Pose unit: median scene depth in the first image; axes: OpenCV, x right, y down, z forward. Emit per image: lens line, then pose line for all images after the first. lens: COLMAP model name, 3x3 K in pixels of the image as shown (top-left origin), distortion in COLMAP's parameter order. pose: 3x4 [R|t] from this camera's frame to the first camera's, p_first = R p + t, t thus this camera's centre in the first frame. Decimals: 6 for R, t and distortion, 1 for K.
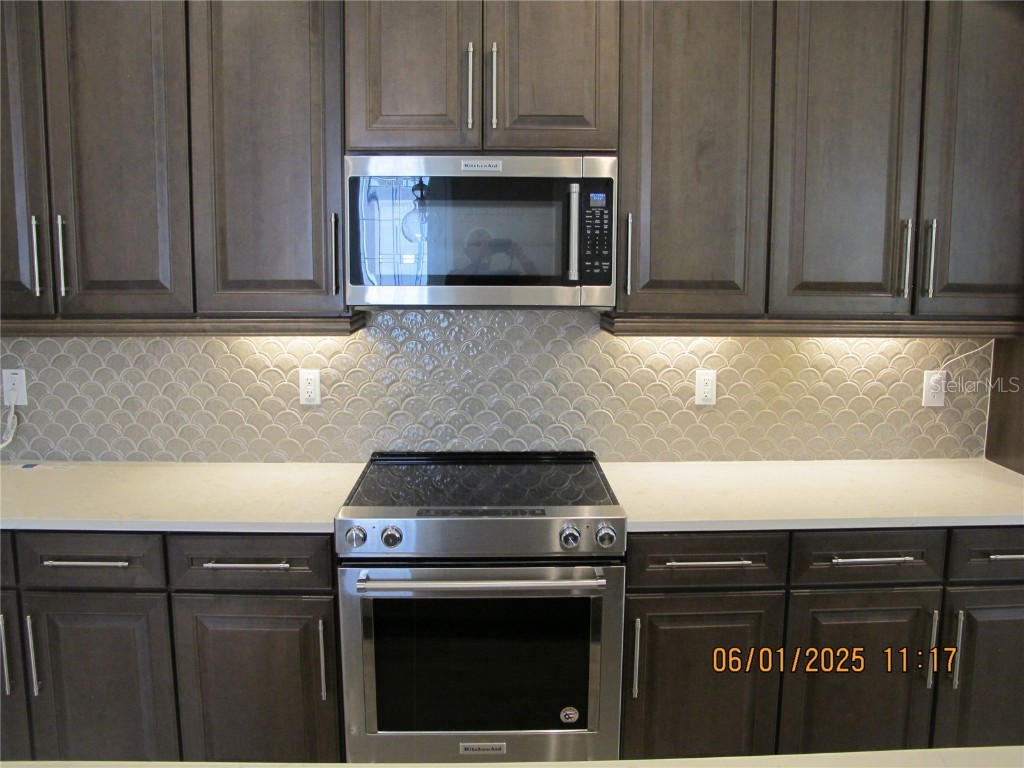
lens RADIAL K [[858.9, 0, 512.9], [0, 858.9, 371.1], [0, 0, 1]] dist [-0.155708, 0.118202]
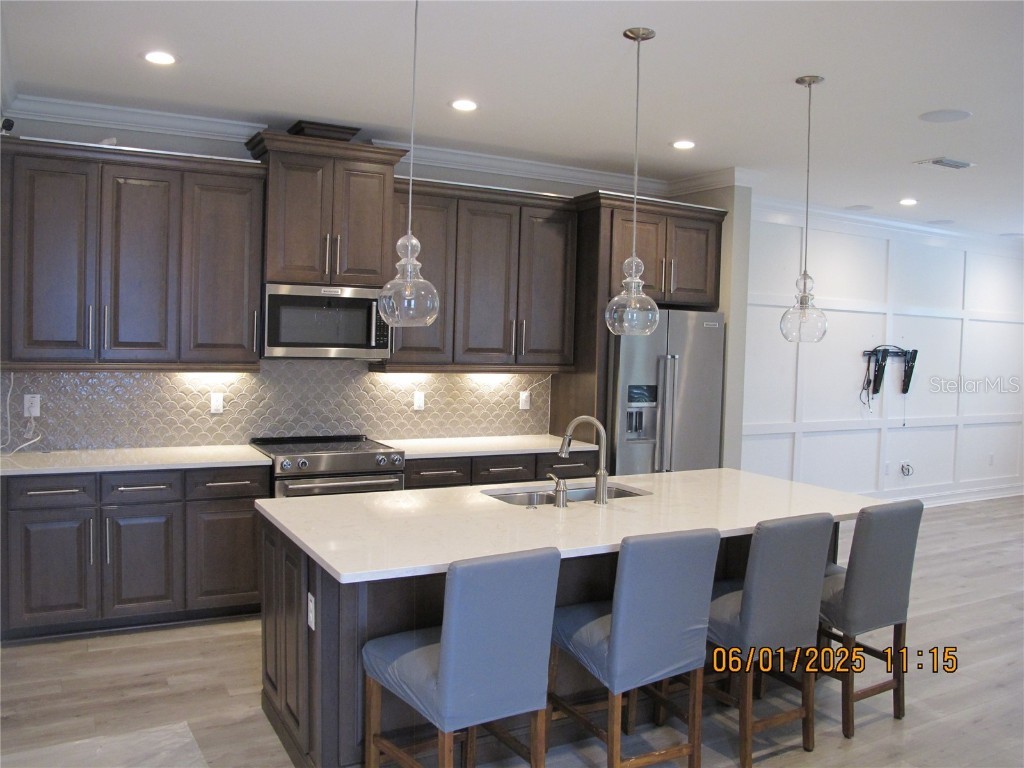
lens RADIAL K [[858.9, 0, 512.9], [0, 858.9, 371.1], [0, 0, 1]] dist [-0.155708, 0.118202]
pose [[0.887125, 0.002403, 0.461524, -0.508046], [0.037767, 0.996255, -0.077782, 0.114489], [-0.459982, 0.086433, 0.883711, -0.883568]]
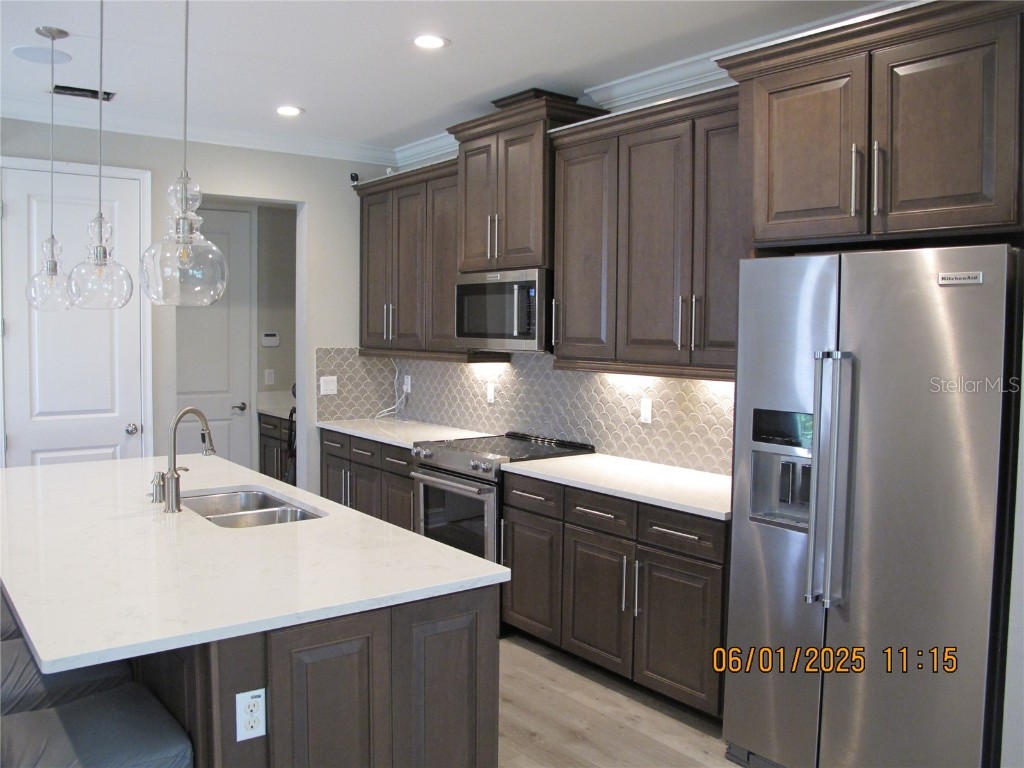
lens RADIAL K [[858.9, 0, 512.9], [0, 858.9, 371.1], [0, 0, 1]] dist [-0.155708, 0.118202]
pose [[0.591817, 0.044622, -0.804836, 1.306043], [-0.116981, 0.992651, -0.030984, 0.023485], [0.797539, 0.112487, 0.592687, -0.086848]]
